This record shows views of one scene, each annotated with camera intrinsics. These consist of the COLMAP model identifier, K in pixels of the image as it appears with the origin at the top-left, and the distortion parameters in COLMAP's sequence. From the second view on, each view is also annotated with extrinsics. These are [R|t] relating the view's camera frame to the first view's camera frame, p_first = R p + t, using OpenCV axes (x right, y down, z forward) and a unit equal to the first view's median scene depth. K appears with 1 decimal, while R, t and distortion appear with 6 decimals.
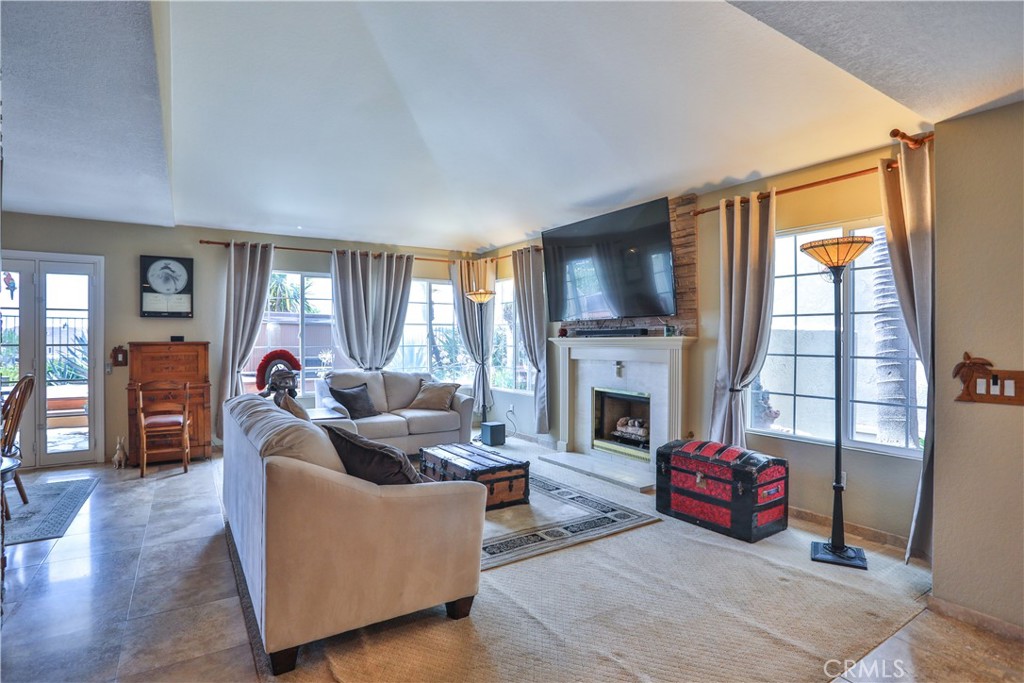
lens RADIAL K [[522.7, 0, 512.1], [0, 522.7, 341.1], [0, 0, 1]] dist [-0.058055, 0.016855]
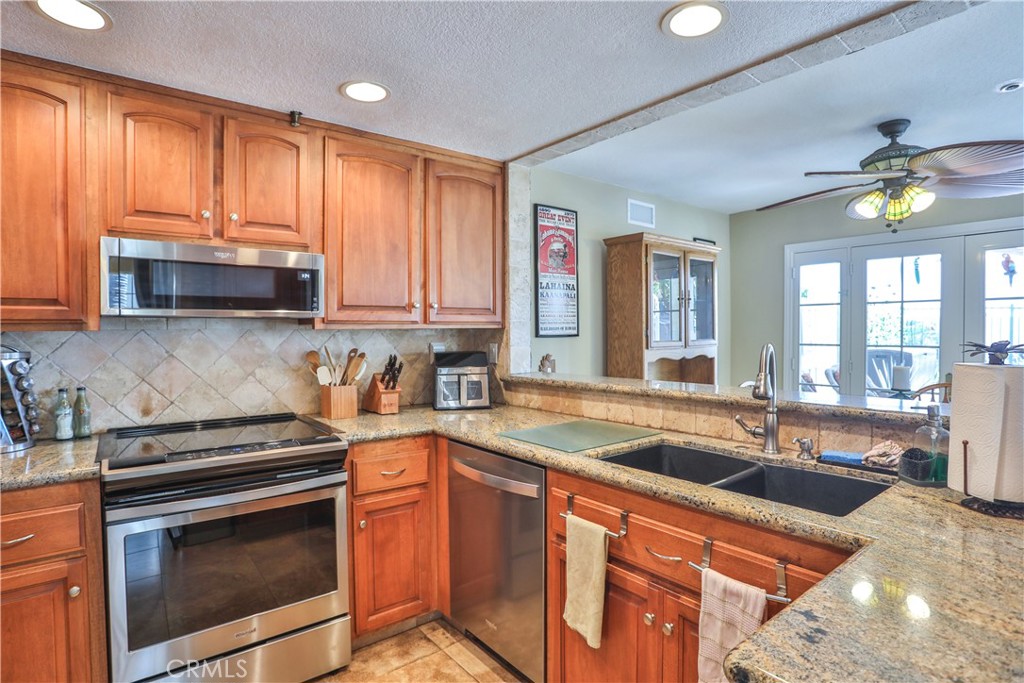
lens RADIAL K [[522.7, 0, 499.9], [0, 522.7, 338.8], [0, 0, 1]] dist [-0.058055, 0.016855]
pose [[0.102682, 0.014707, -0.994605, -0.357345], [-0.002078, 0.999892, 0.014571, -0.013475], [0.994712, 0.000570, 0.102702, 0.146014]]
